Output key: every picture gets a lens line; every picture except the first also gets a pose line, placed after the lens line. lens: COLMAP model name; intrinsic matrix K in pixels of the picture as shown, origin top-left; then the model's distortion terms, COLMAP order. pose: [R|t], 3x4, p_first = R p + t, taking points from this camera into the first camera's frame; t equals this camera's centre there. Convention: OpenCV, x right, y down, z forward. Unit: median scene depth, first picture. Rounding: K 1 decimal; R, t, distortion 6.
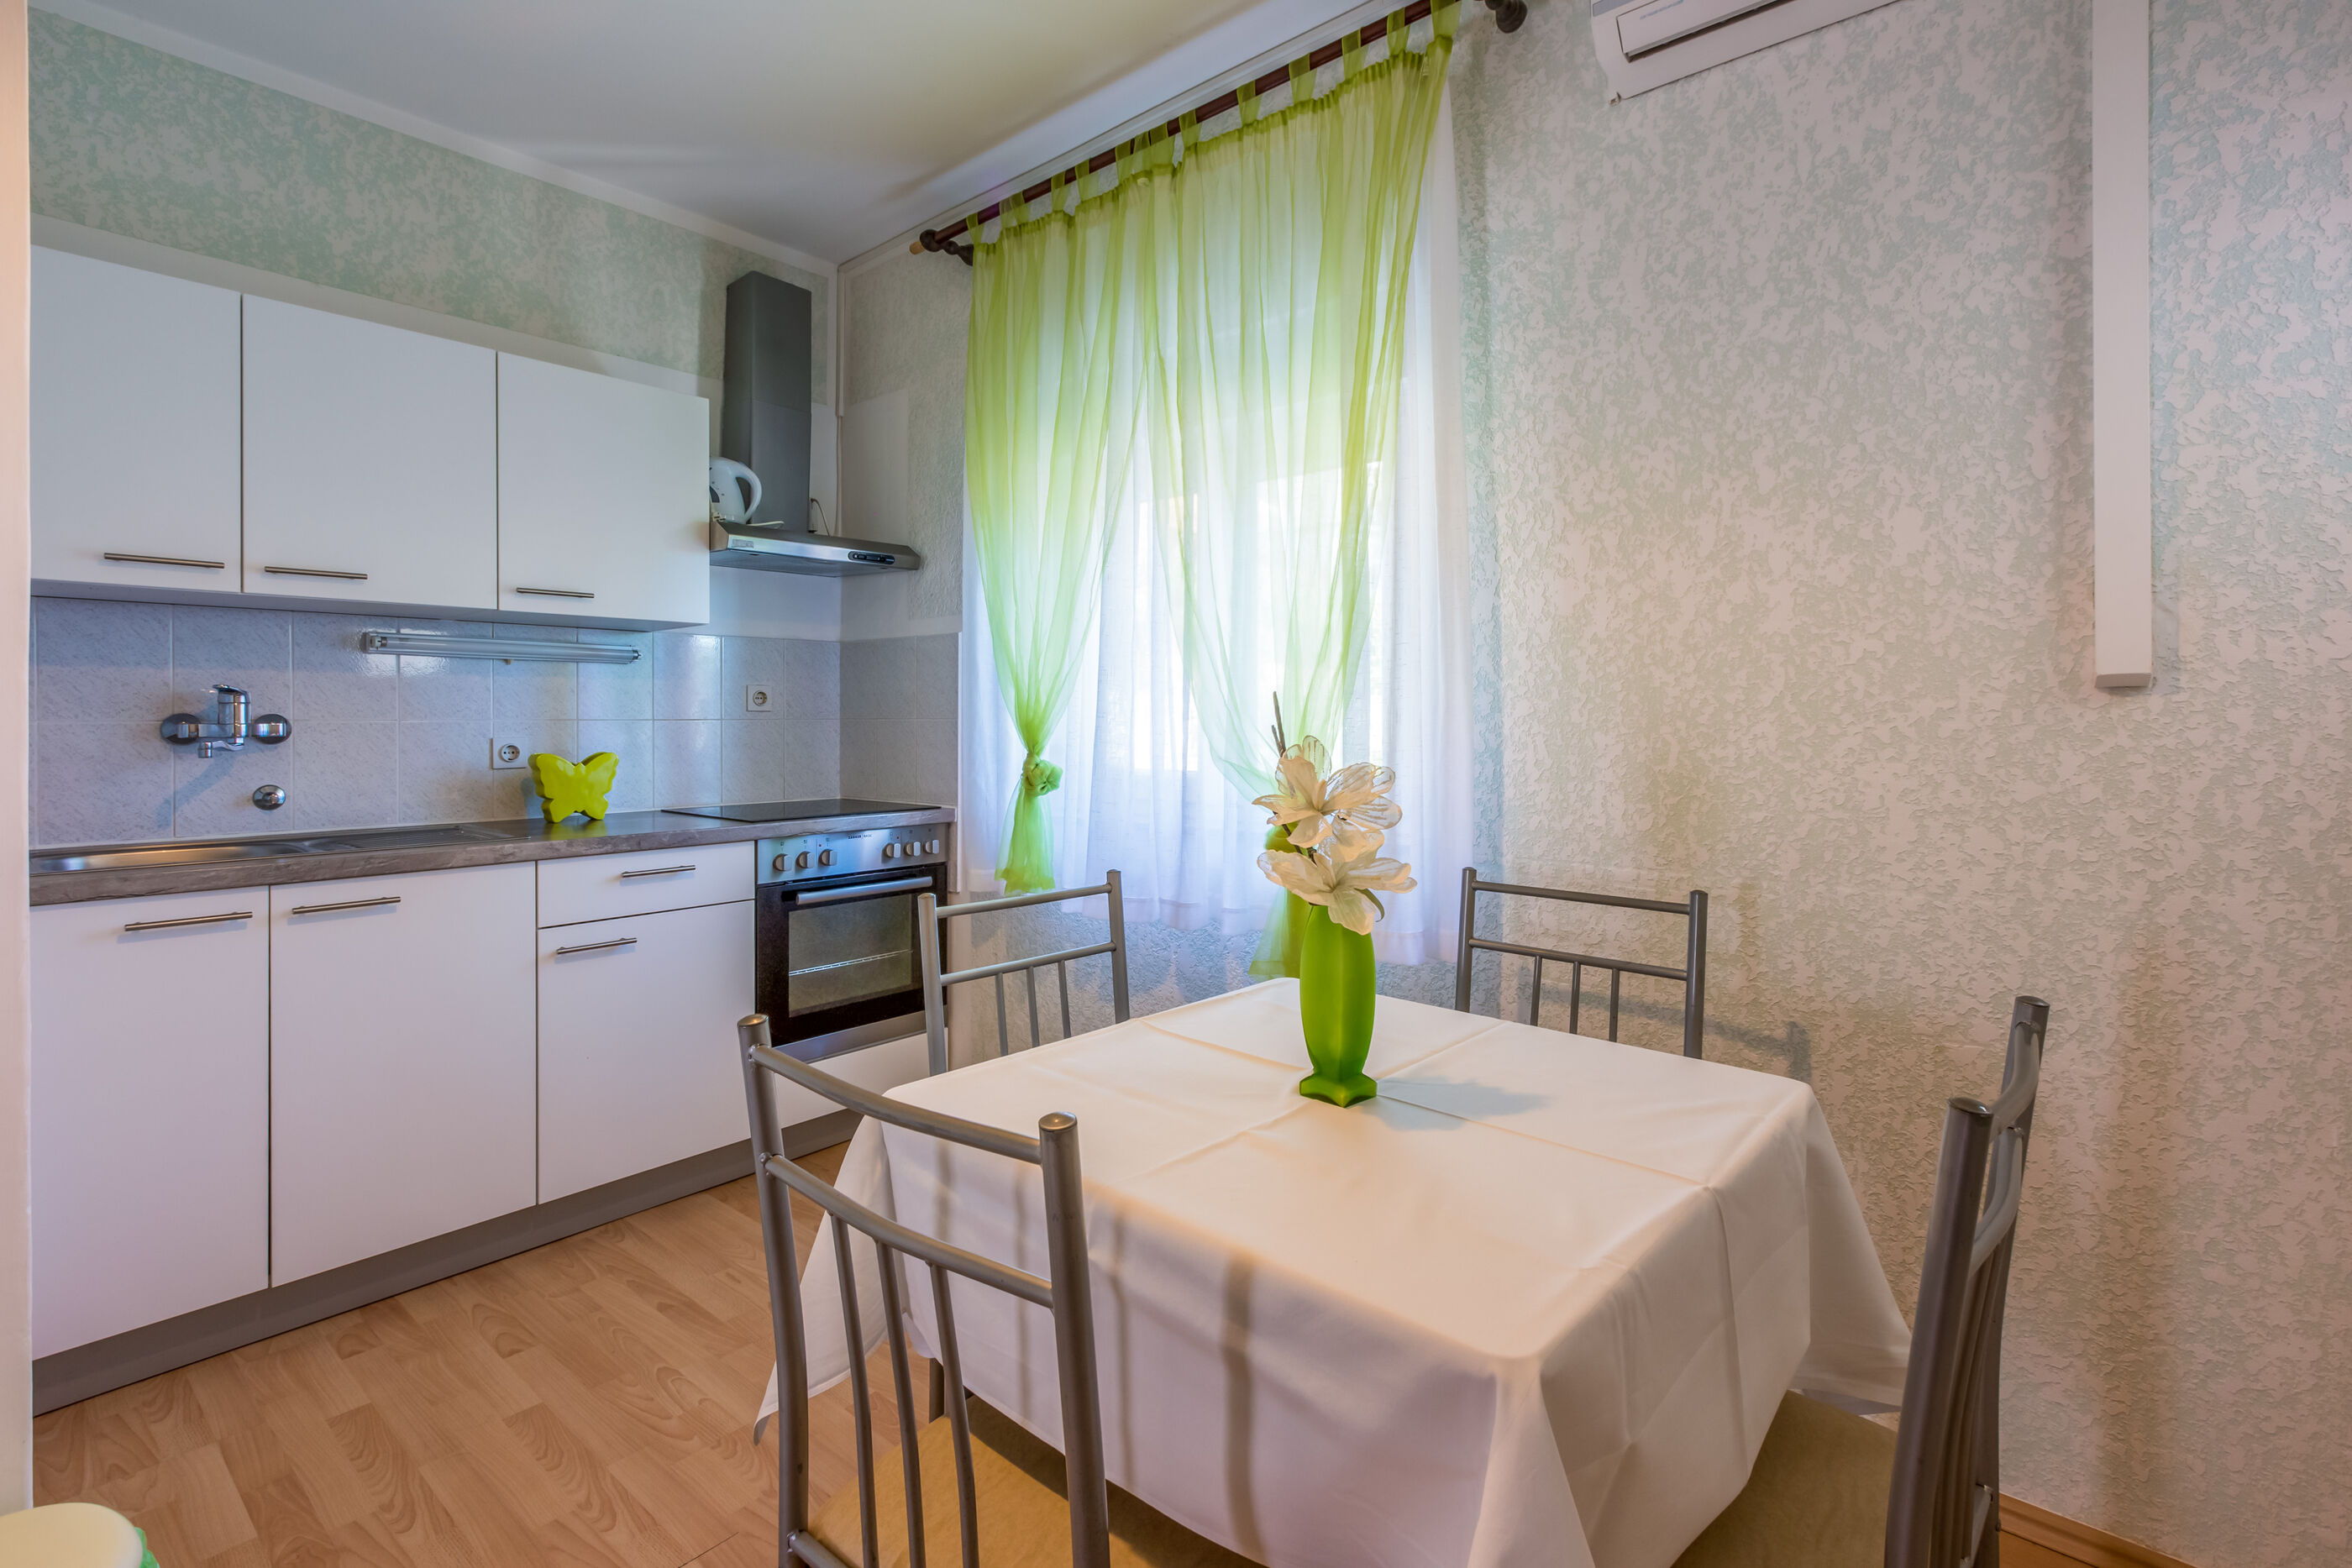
lens RADIAL K [[1099.5, 0, 1169.9], [0, 1099.5, 718.8], [0, 0, 1]] dist [-0.002732, 0.003483]
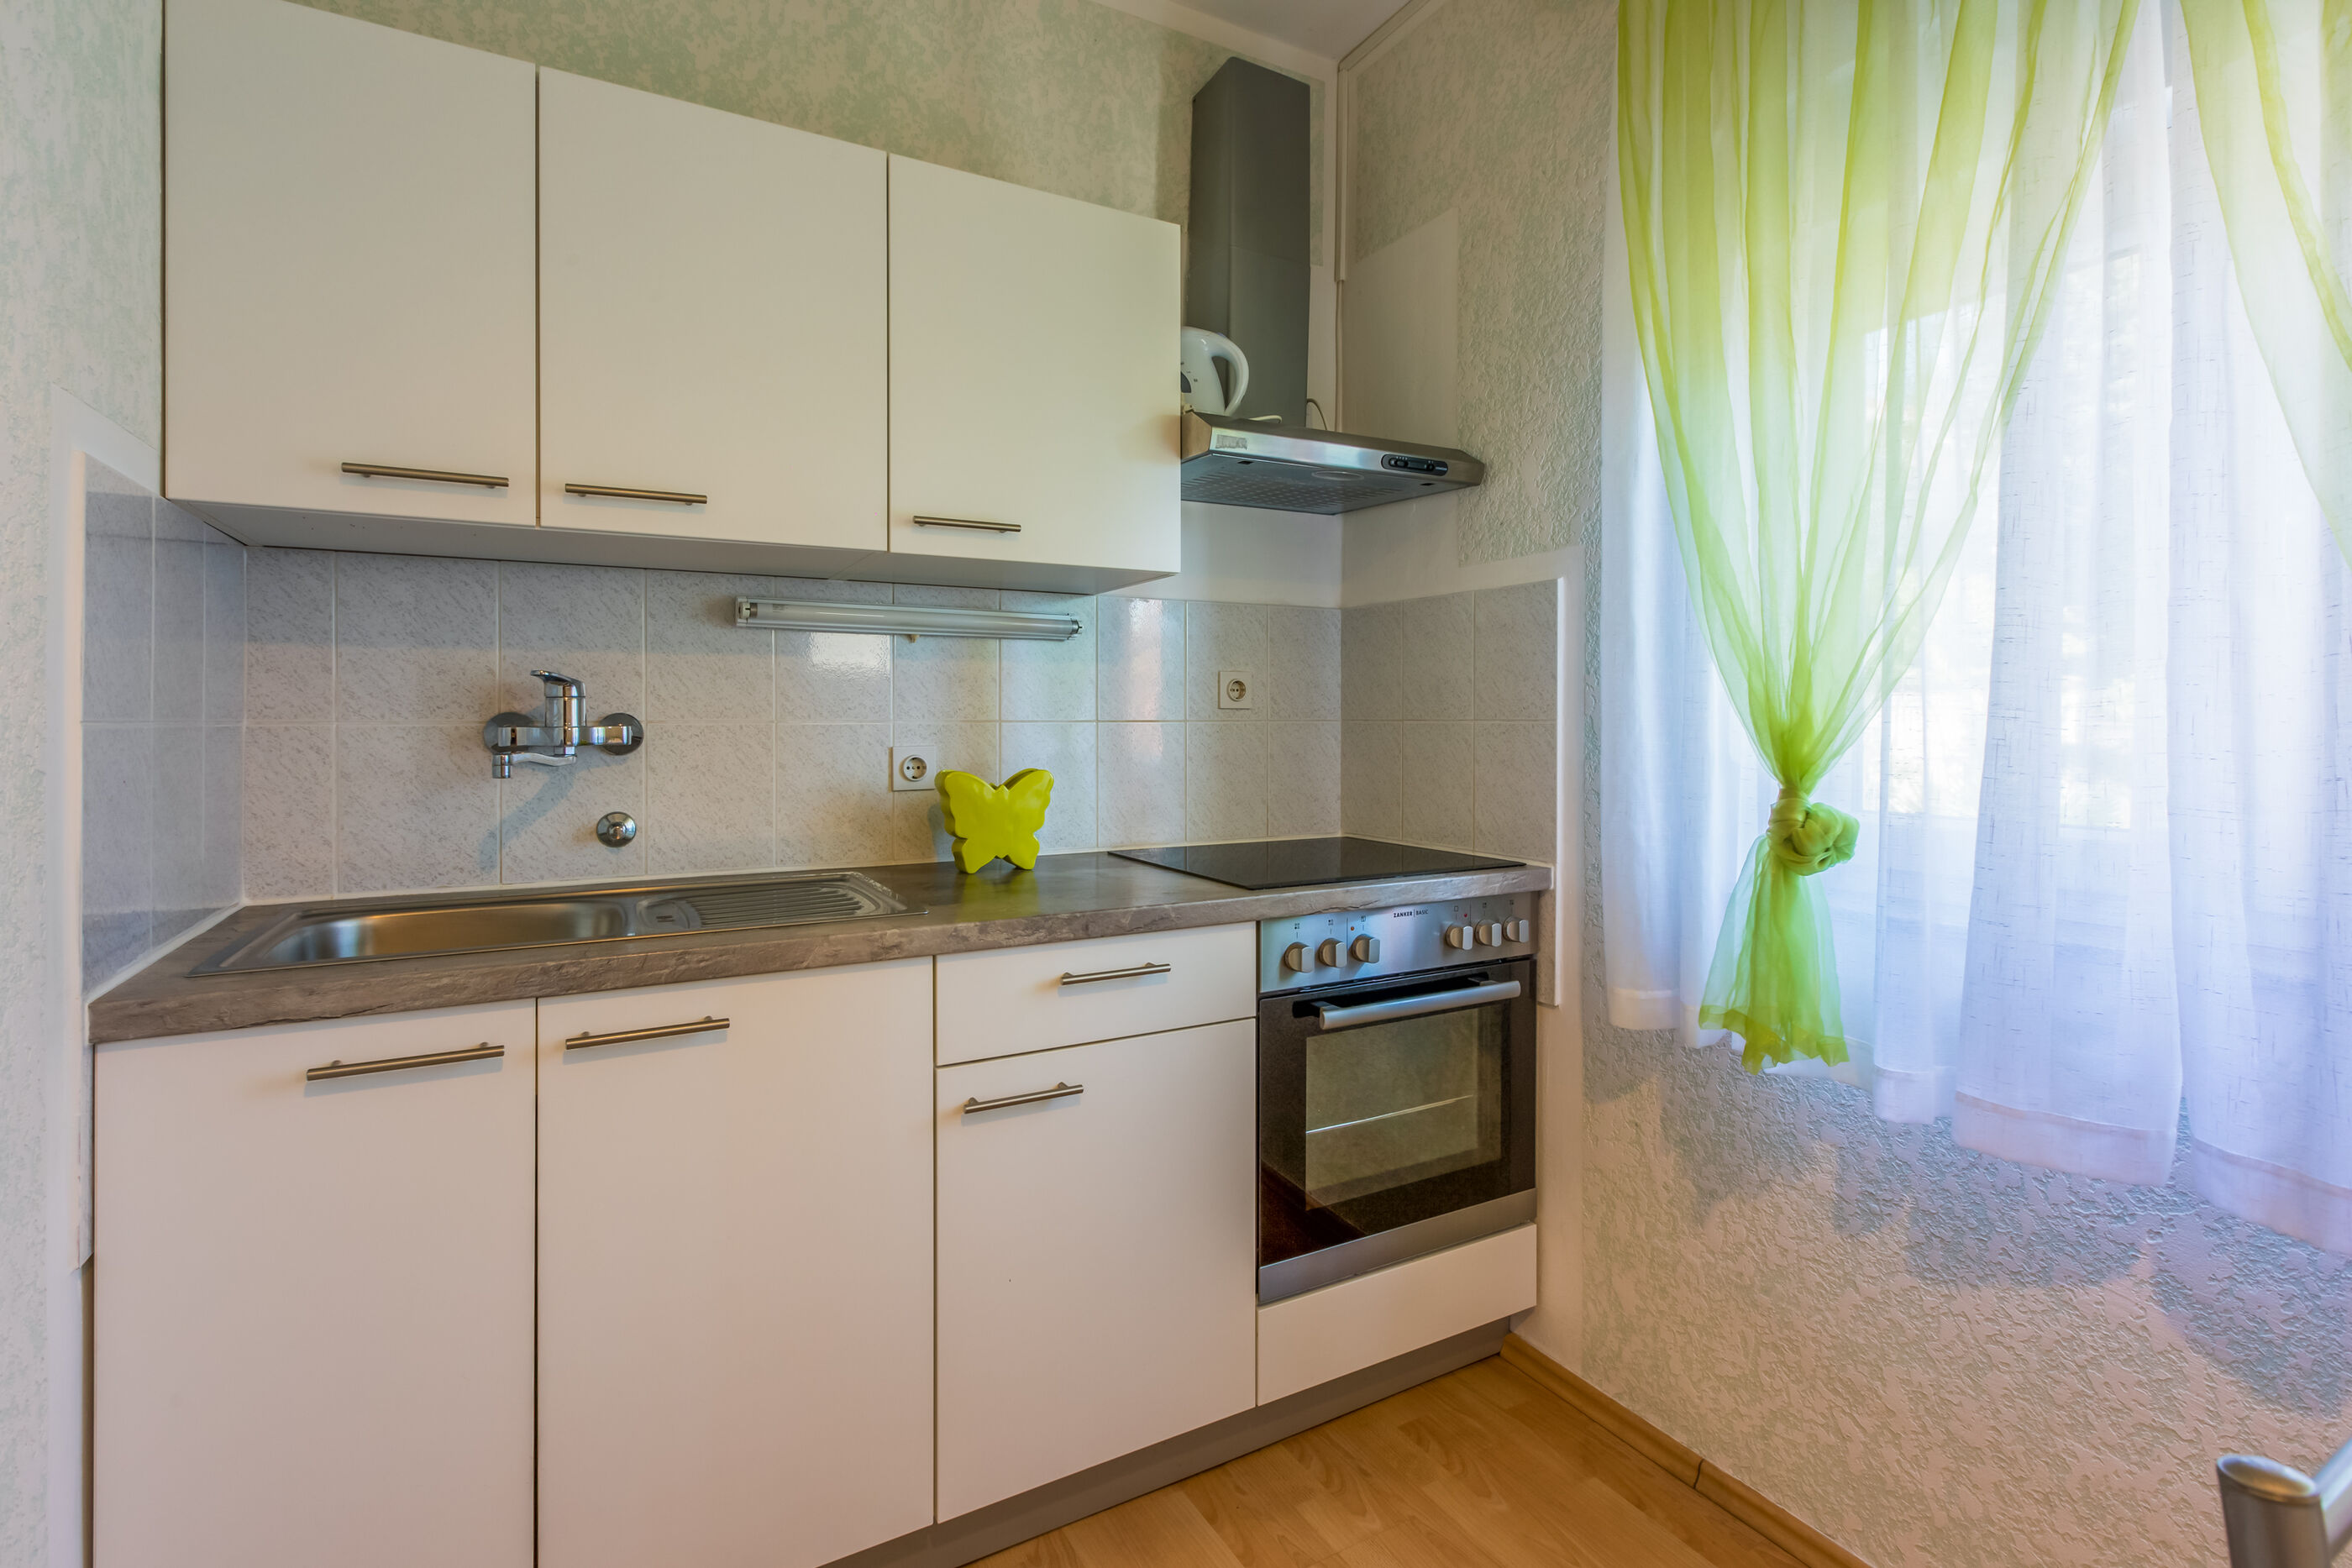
lens RADIAL K [[1099.5, 0, 1155.7], [0, 1099.5, 712.0], [0, 0, 1]] dist [-0.002732, 0.003483]
pose [[0.934428, -0.001767, -0.356147, -0.212076], [-0.000768, 0.999975, -0.006975, -0.000311], [0.356151, 0.006791, 0.934404, 0.409944]]
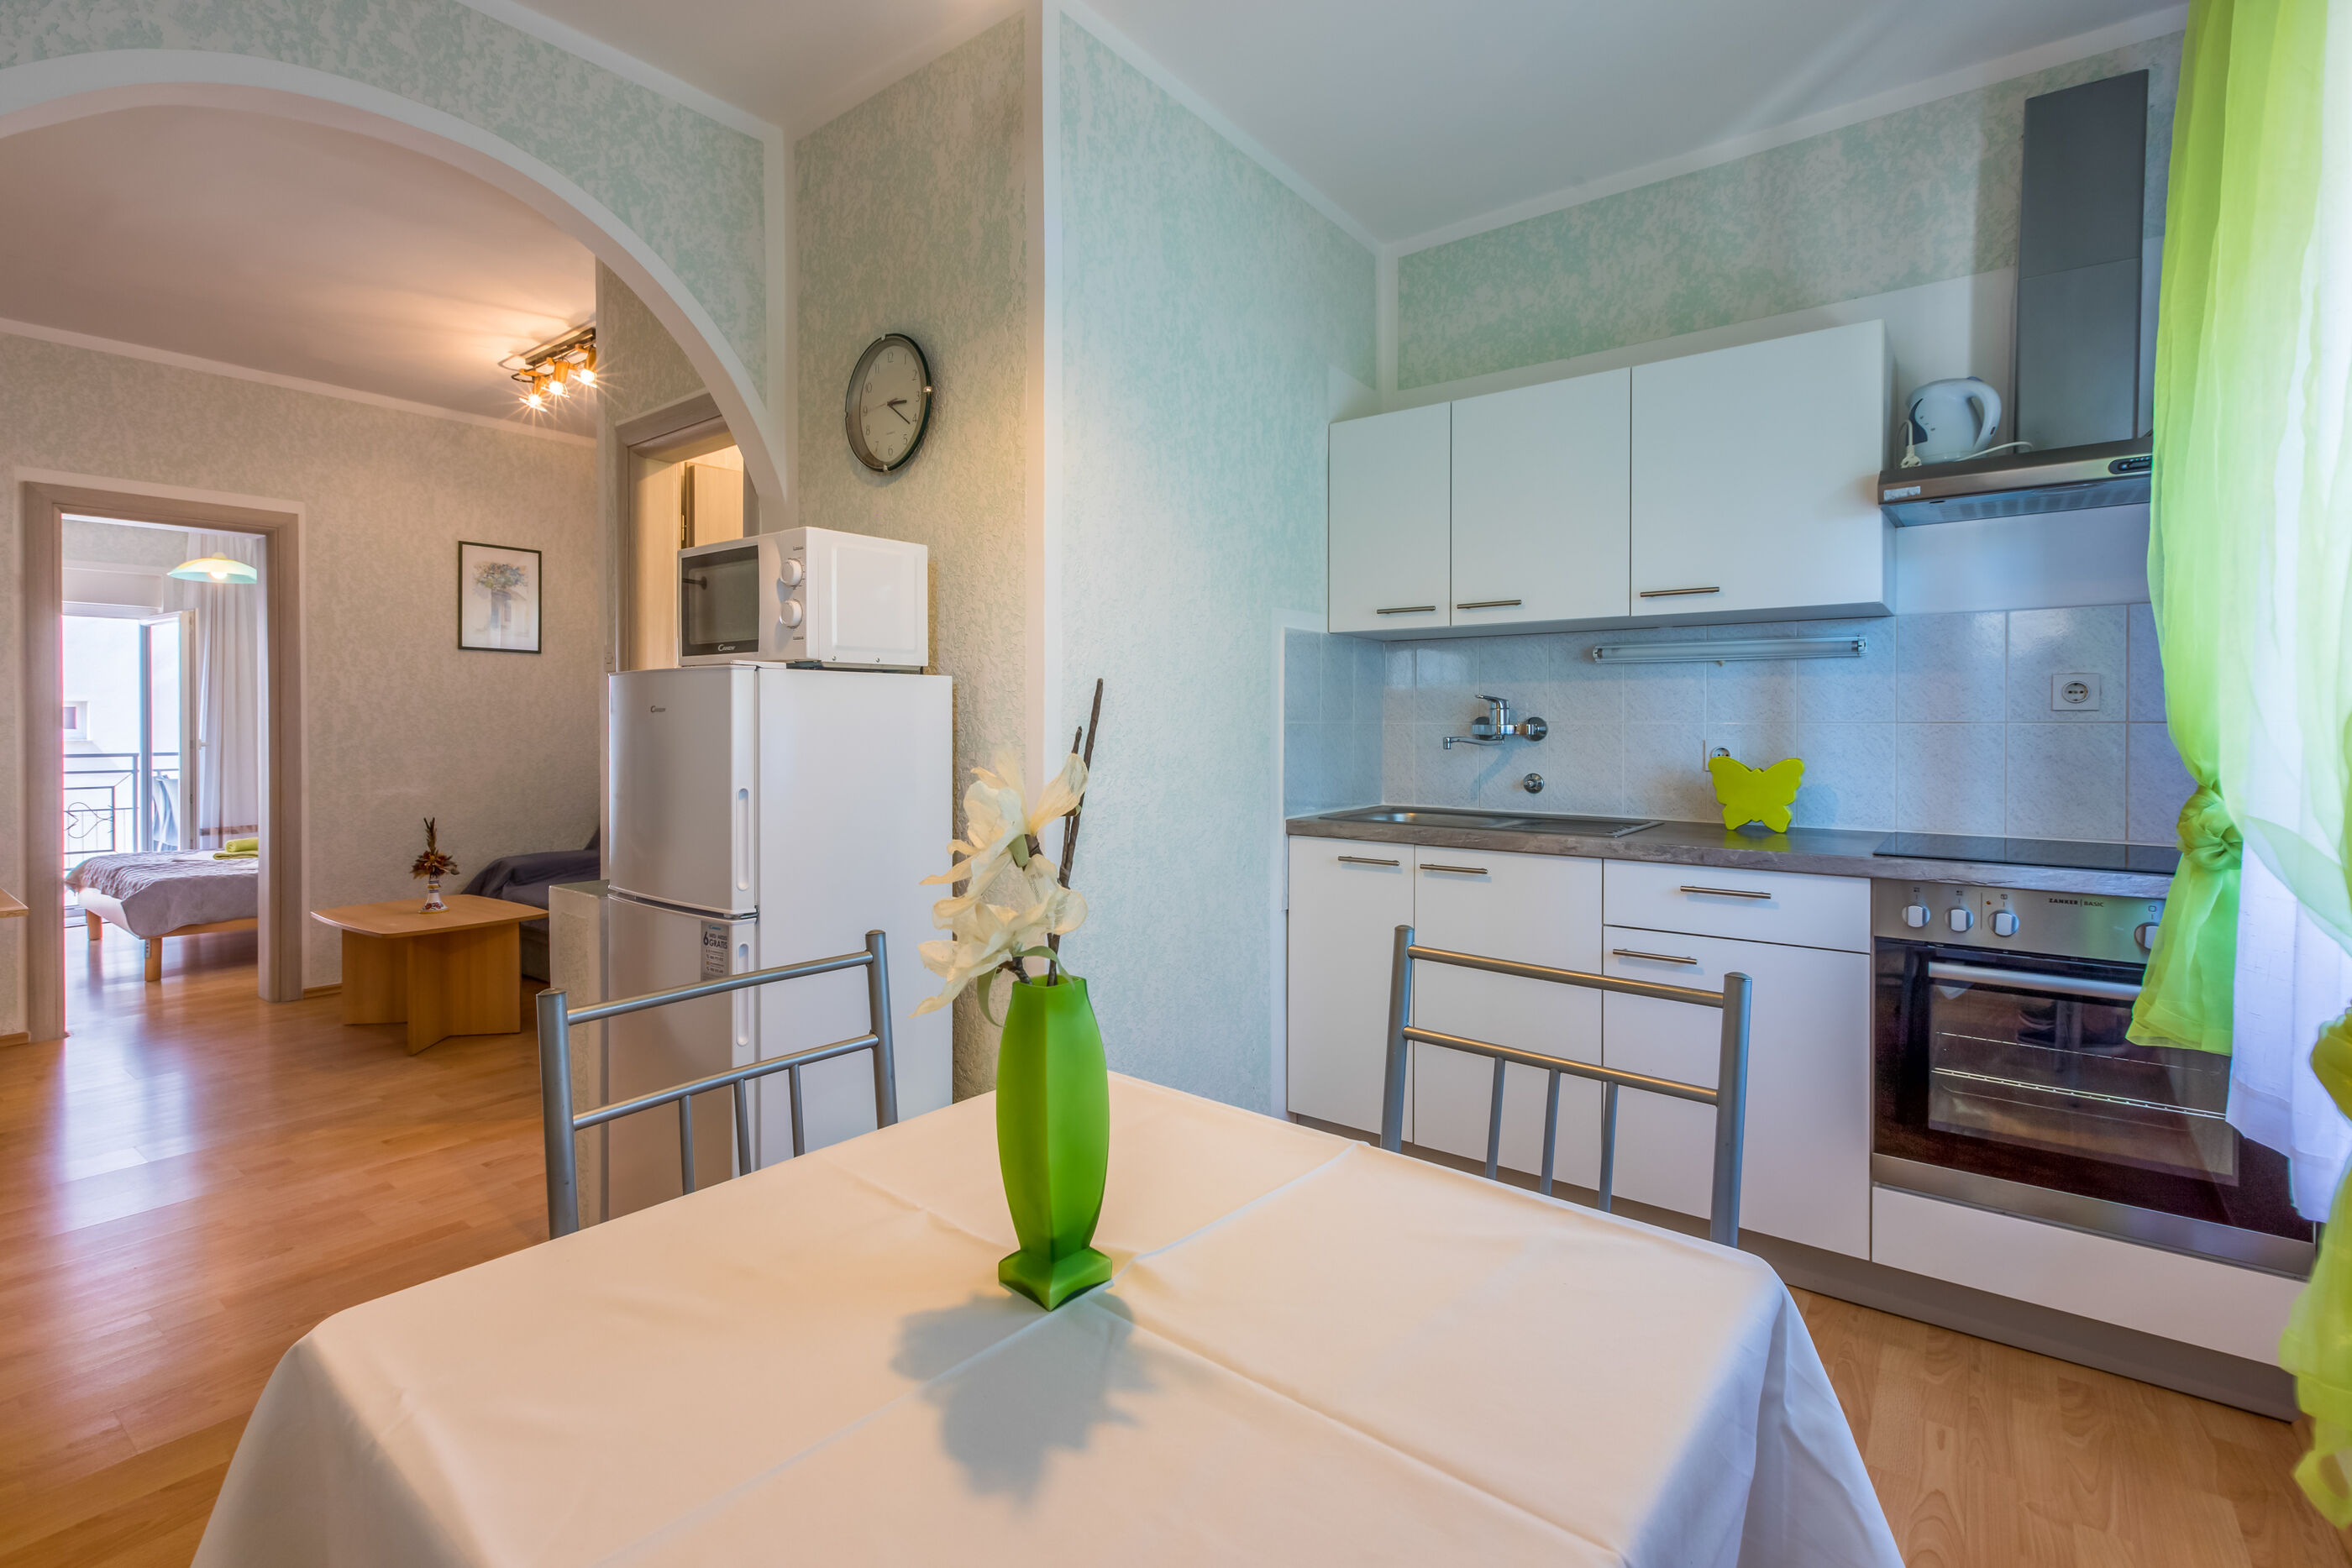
lens RADIAL K [[1099.5, 0, 1169.0], [0, 1099.5, 731.8], [0, 0, 1]] dist [-0.002732, 0.003483]
pose [[0.035590, 0.009354, -0.999323, 0.375841], [-0.002143, 0.999955, 0.009284, 0.001507], [0.999364, 0.001811, 0.035608, 0.479410]]
